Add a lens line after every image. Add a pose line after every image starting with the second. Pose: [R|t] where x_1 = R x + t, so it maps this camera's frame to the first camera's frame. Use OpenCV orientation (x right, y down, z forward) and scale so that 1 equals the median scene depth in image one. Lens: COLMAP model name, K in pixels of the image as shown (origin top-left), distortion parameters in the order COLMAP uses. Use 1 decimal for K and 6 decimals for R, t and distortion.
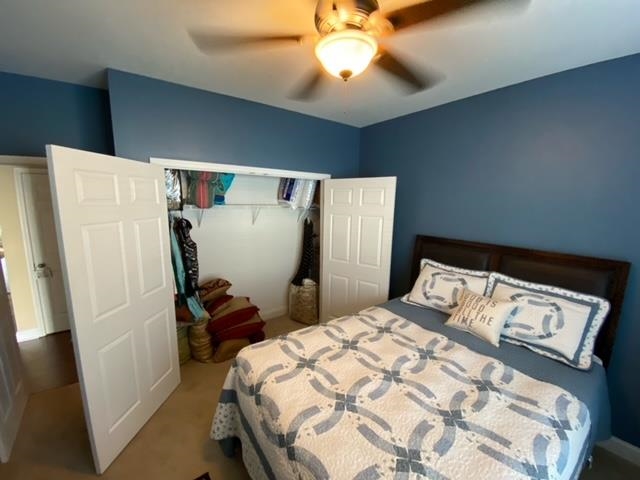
lens RADIAL K [[261.8, 0, 319.8], [0, 261.8, 242.0], [0, 0, 1]] dist [0.026412, -0.021918]
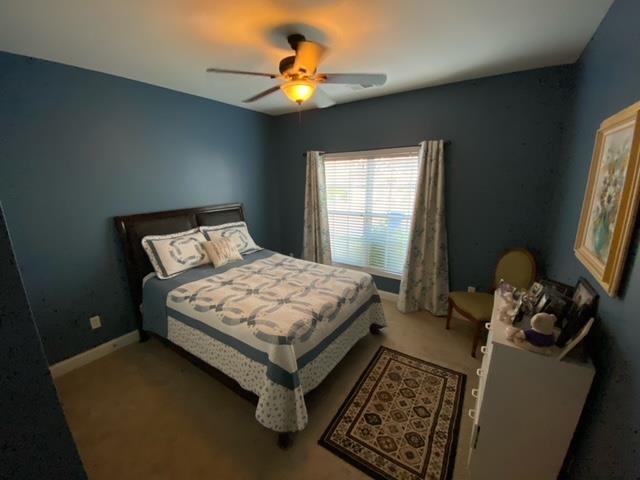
lens RADIAL K [[261.8, 0, 319.8], [0, 261.8, 242.0], [0, 0, 1]] dist [0.026412, -0.021918]
pose [[-0.352070, -0.224843, 0.908566, -1.038796], [0.158475, 0.942382, 0.294621, -0.147915], [-0.922460, 0.247712, -0.296152, 0.964568]]
